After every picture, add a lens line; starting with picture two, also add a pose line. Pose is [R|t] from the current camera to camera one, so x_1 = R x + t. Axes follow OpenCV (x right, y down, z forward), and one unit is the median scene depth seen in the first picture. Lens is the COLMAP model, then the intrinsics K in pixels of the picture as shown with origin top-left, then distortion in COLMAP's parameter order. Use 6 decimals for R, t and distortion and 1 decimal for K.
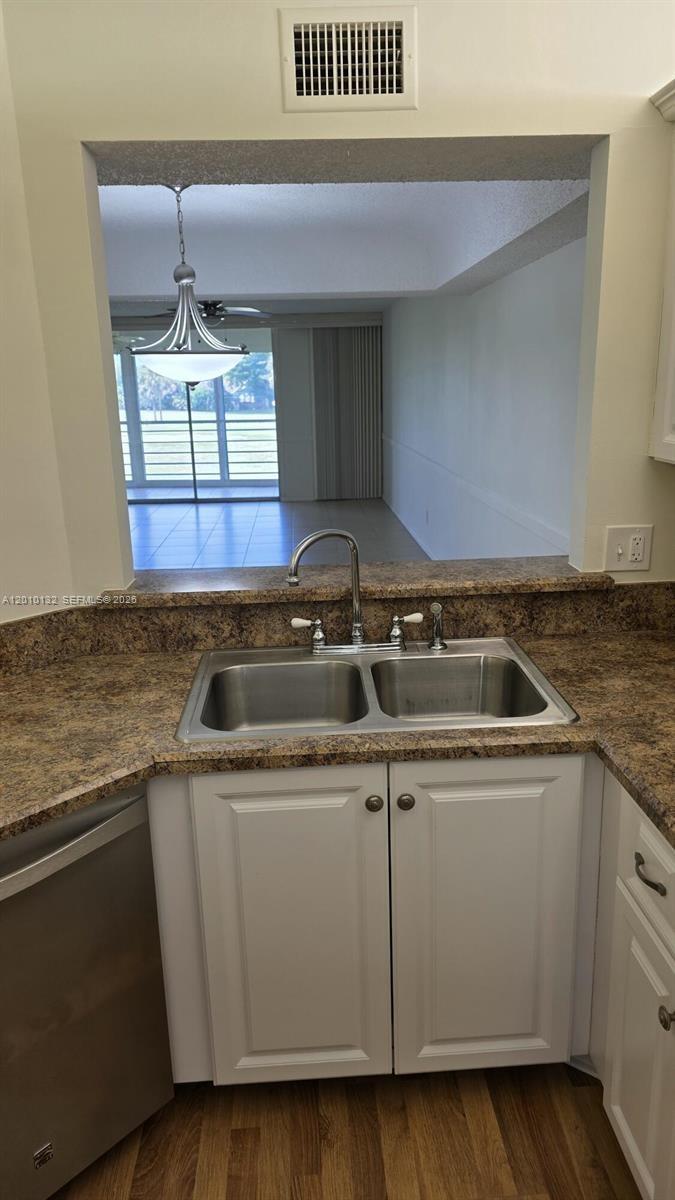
lens RADIAL K [[810.8, 0, 338.1], [0, 810.8, 607.3], [0, 0, 1]] dist [0.071649, -0.065836]
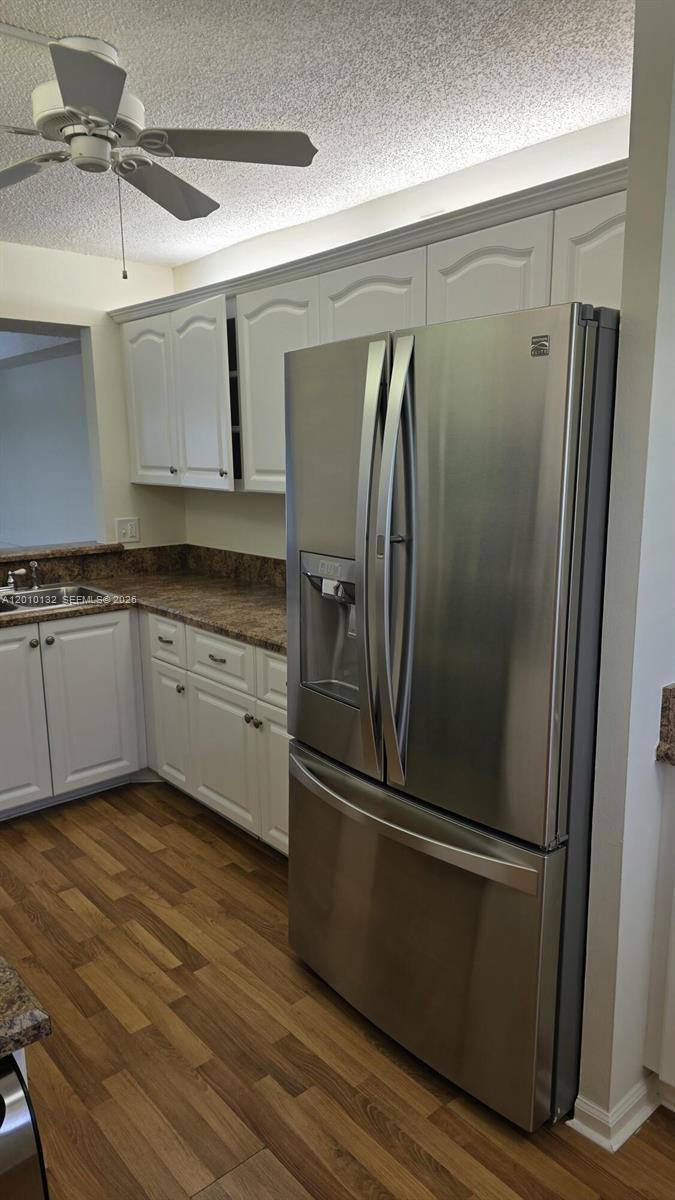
lens RADIAL K [[810.8, 0, 338.1], [0, 810.8, 607.3], [0, 0, 1]] dist [0.071649, -0.065836]
pose [[0.798278, -0.103450, 0.593338, -0.423745], [0.154667, 0.987312, -0.035948, 0.262931], [-0.582092, 0.120466, 0.804150, -0.840618]]
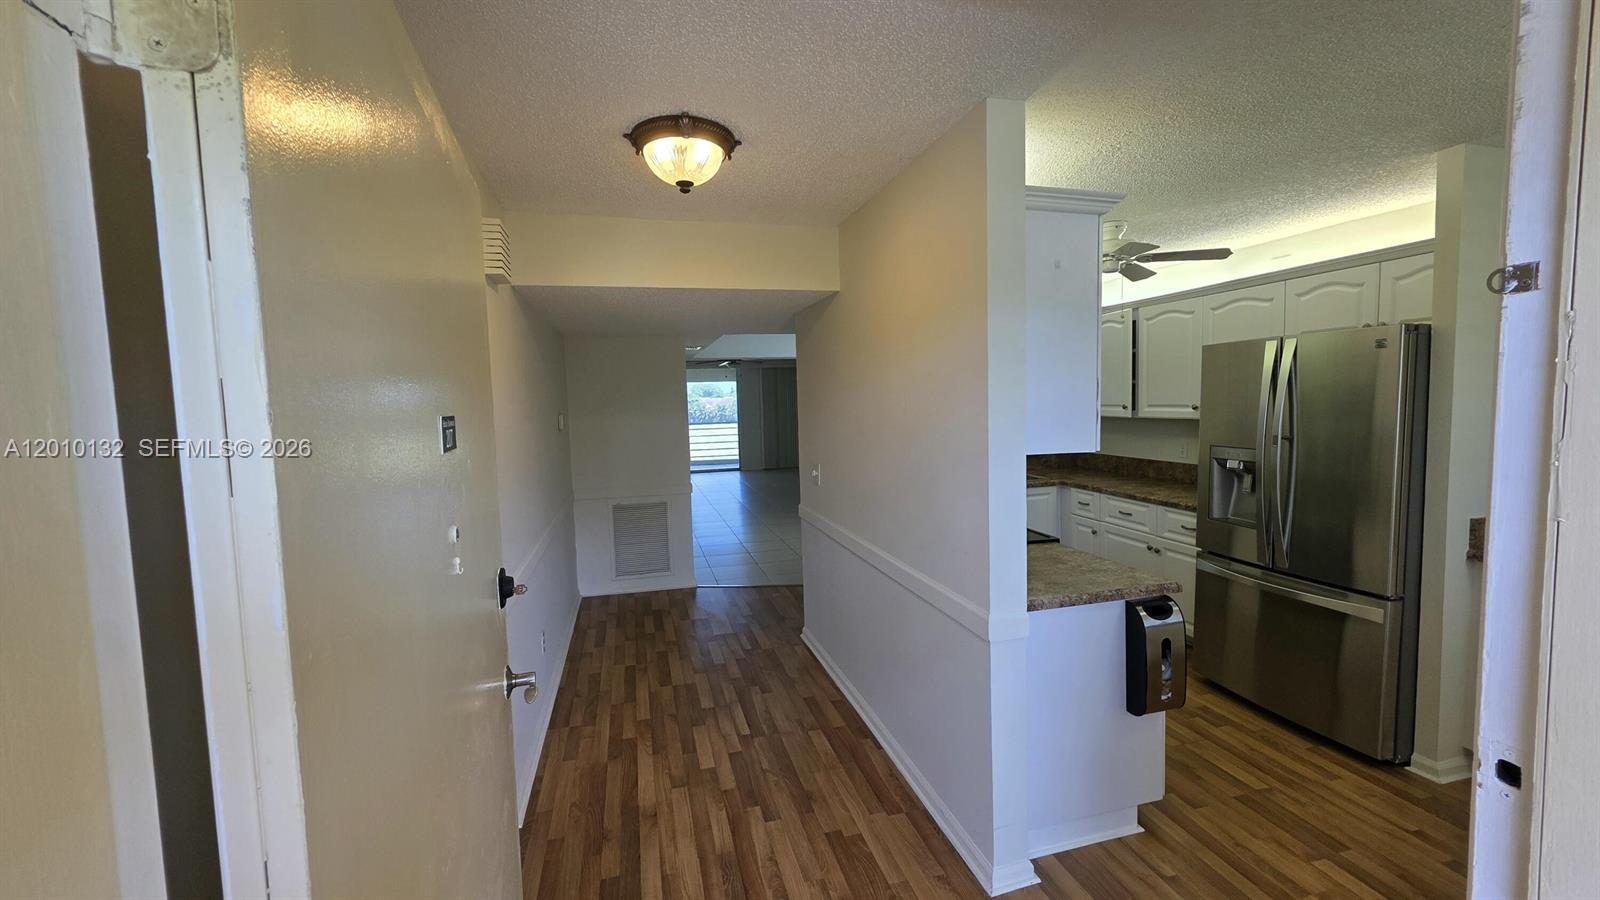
lens RADIAL K [[643.1, 0, 800.1], [0, 643.1, 443.4], [0, 0, 1]] dist [0.013744, 0.000108]
pose [[0.980039, -0.020959, 0.197696, -1.123047], [0.060432, 0.978778, -0.195811, 0.387877], [-0.189396, 0.203850, 0.960507, -1.305072]]
